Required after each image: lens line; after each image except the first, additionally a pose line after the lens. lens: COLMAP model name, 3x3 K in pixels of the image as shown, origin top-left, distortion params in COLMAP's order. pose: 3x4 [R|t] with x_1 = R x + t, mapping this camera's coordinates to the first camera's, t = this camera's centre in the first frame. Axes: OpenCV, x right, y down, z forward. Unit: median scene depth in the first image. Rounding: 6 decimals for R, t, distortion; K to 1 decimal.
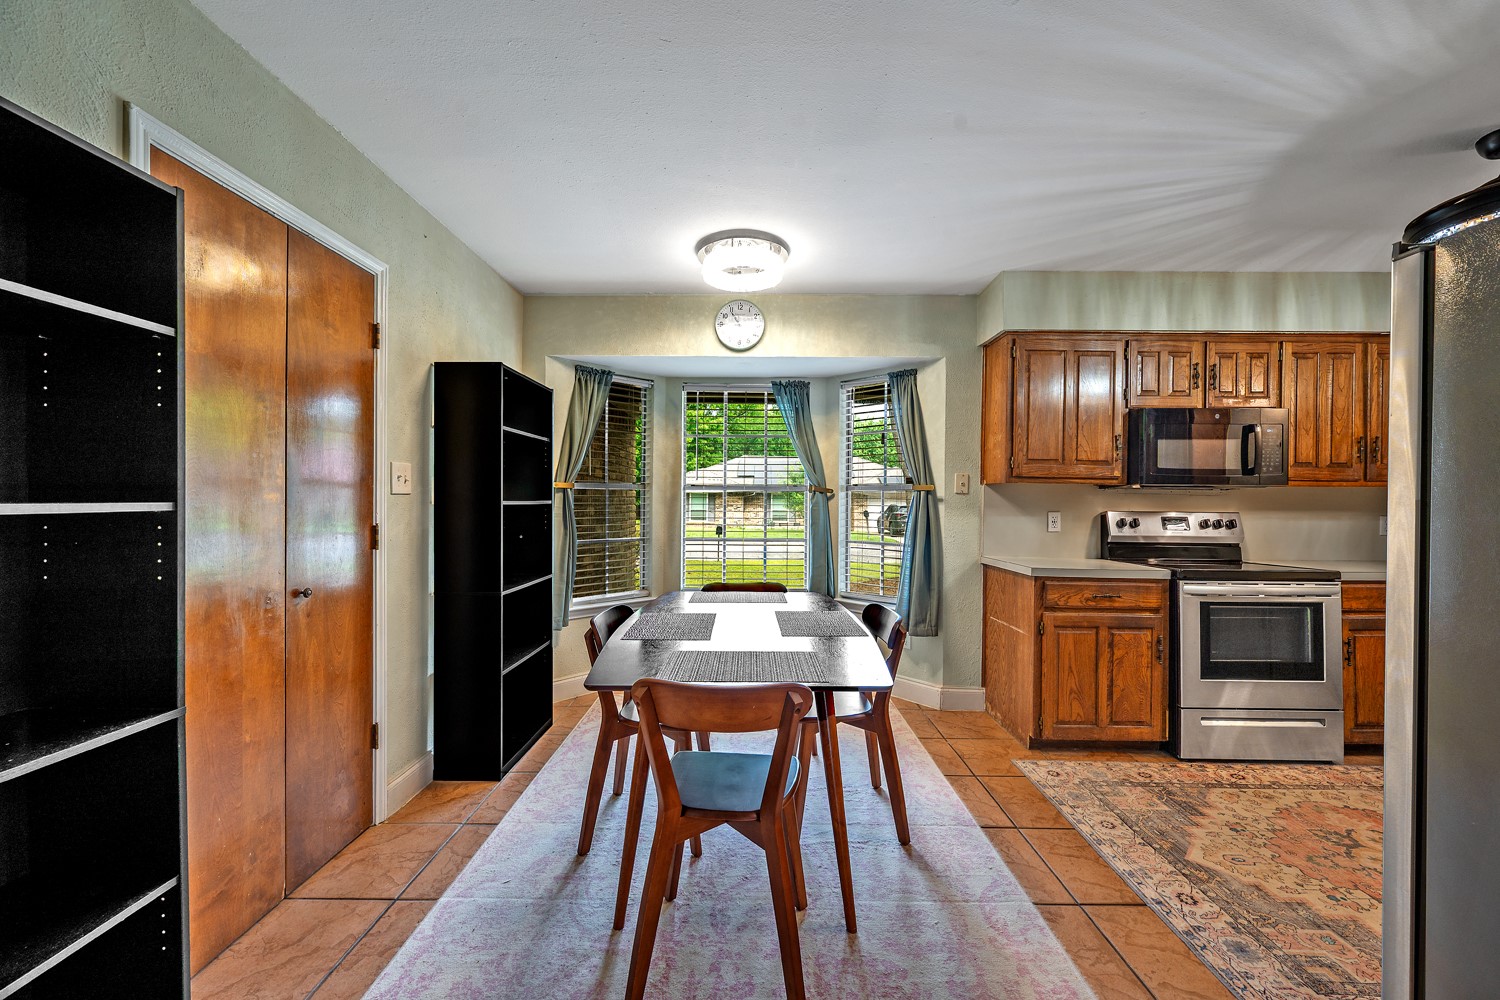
lens RADIAL K [[584.8, 0, 750.8], [0, 584.8, 502.6], [0, 0, 1]] dist [-0.001714, 0.000175]
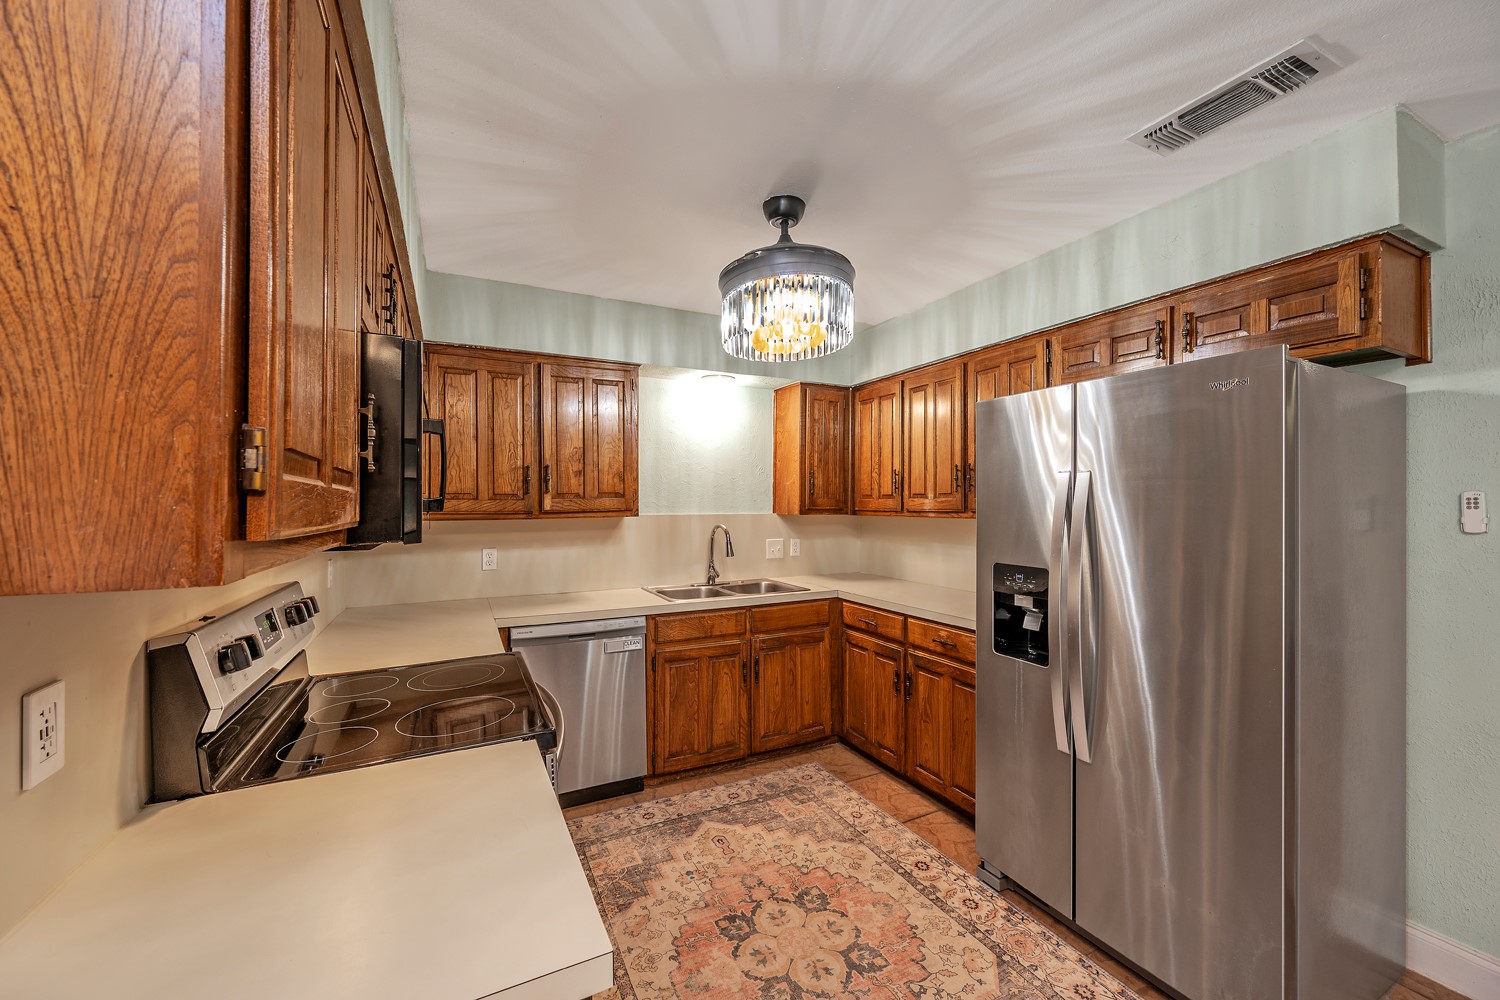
lens RADIAL K [[585.4, 0, 750.0], [0, 585.4, 500.0], [0, 0, 1]] dist [-0.002490, 0.000014]
pose [[-0.465461, -0.002039, 0.885066, 0.230048], [0.000152, 0.999997, 0.002384, -0.057442], [-0.885068, 0.001244, -0.465460, 0.957605]]
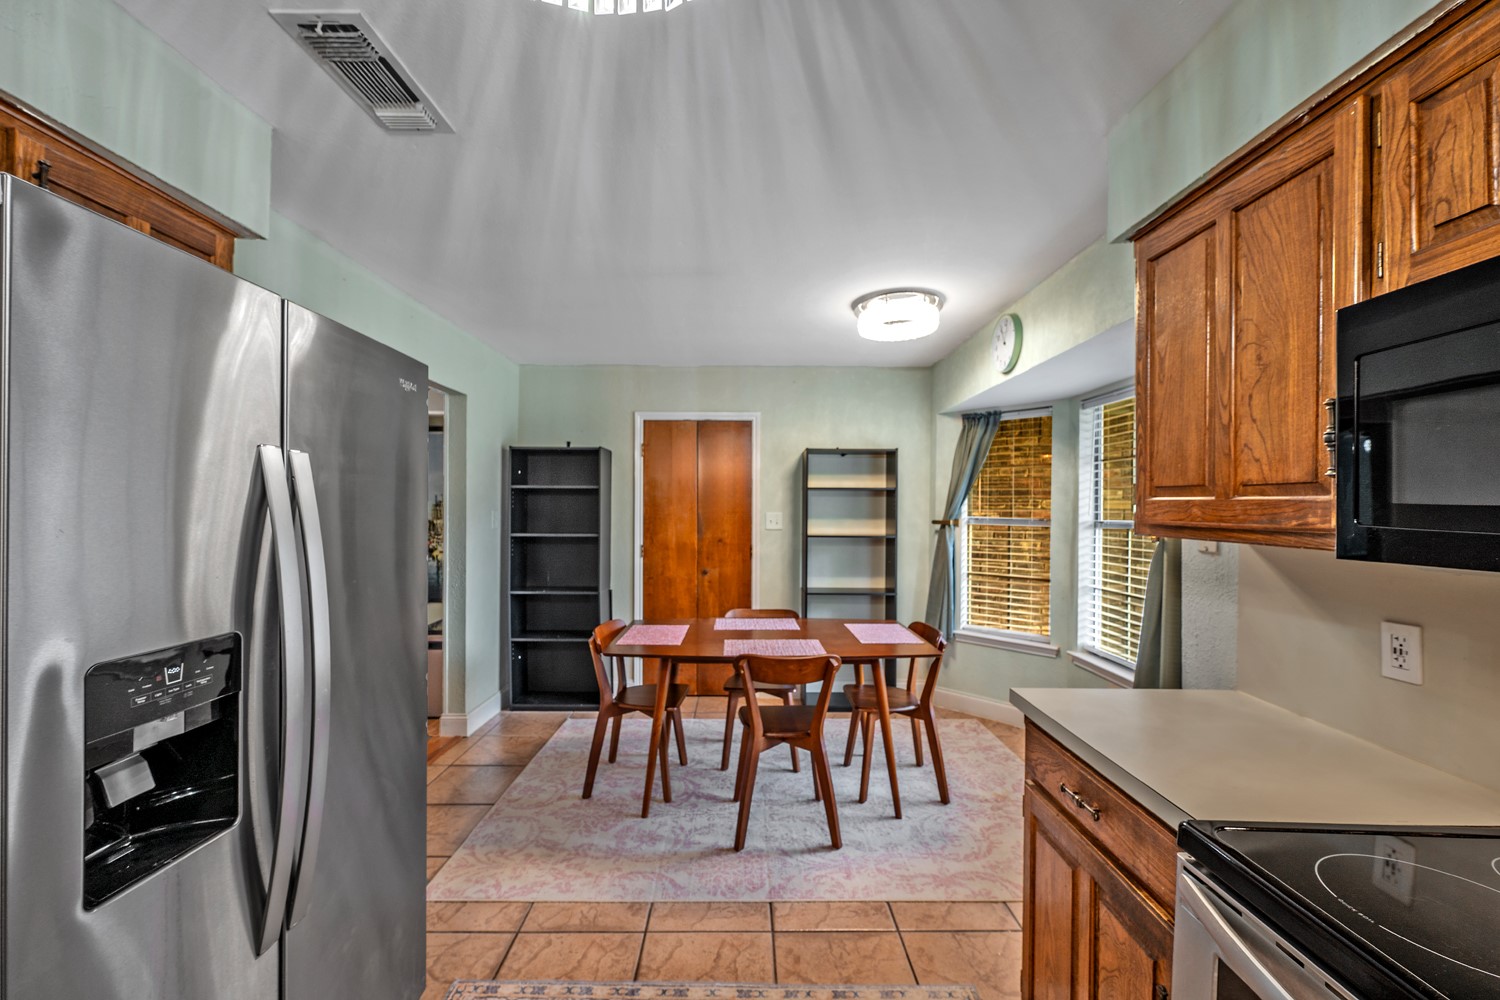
lens RADIAL K [[585.0, 0, 750.7], [0, 585.0, 513.4], [0, 0, 1]] dist [-0.000193, 0.000090]
pose [[0.023159, 0.001129, -0.999731, 0.941042], [-0.010750, 0.999942, 0.000881, -0.050107], [0.999674, 0.010727, 0.023170, 0.663441]]
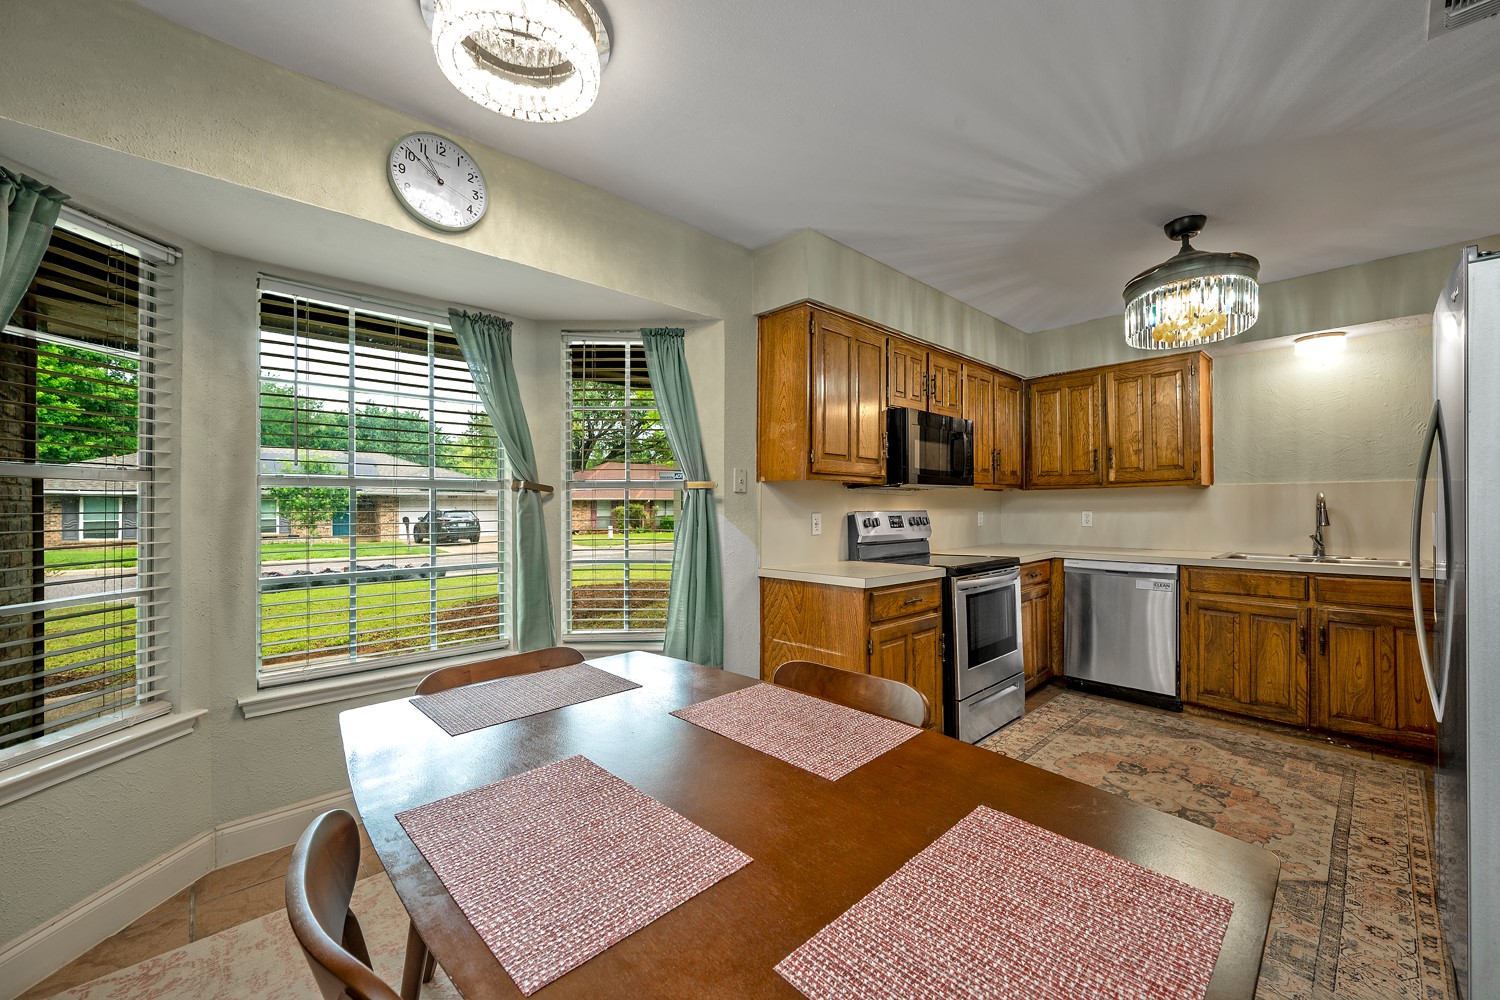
lens RADIAL K [[584.8, 0, 750.8], [0, 584.8, 502.6], [0, 0, 1]] dist [-0.001714, 0.000175]
pose [[0.718835, -0.006894, 0.695147, -0.212514], [0.011158, 0.999936, -0.001622, -0.000358], [-0.695091, 0.008922, 0.718866, 0.451913]]
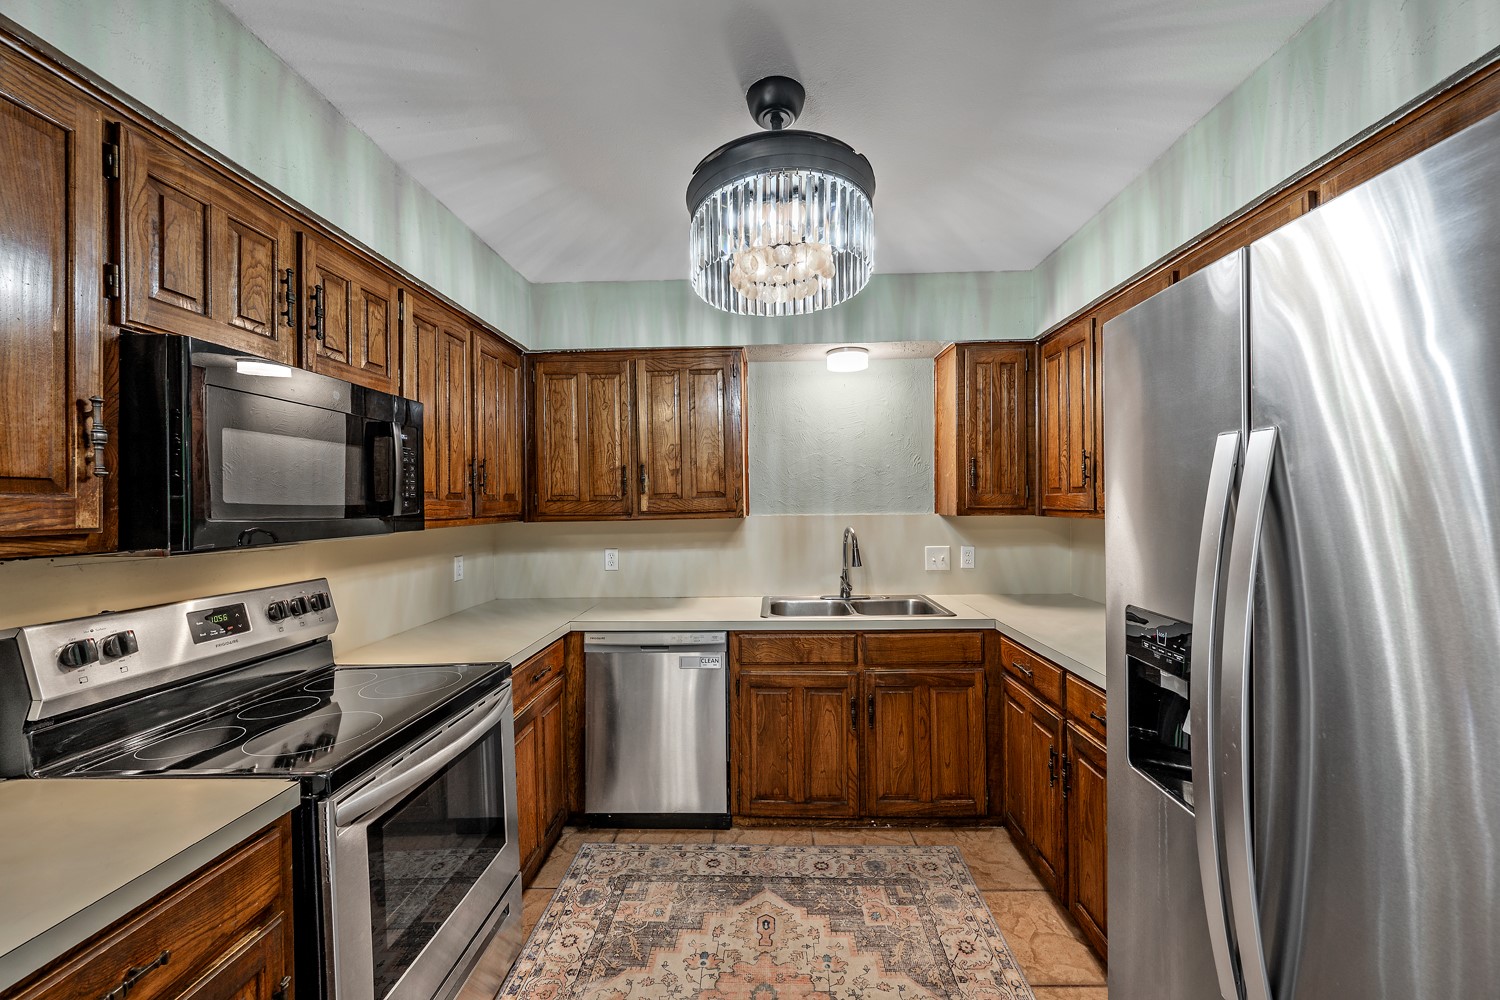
lens RADIAL K [[584.8, 0, 750.8], [0, 584.8, 502.6], [0, 0, 1]] dist [-0.001714, 0.000175]
pose [[0.020475, -0.006252, 0.999771, 0.314450], [0.014948, 0.999871, 0.005947, -0.055438], [-0.999679, 0.014823, 0.020565, 0.629647]]
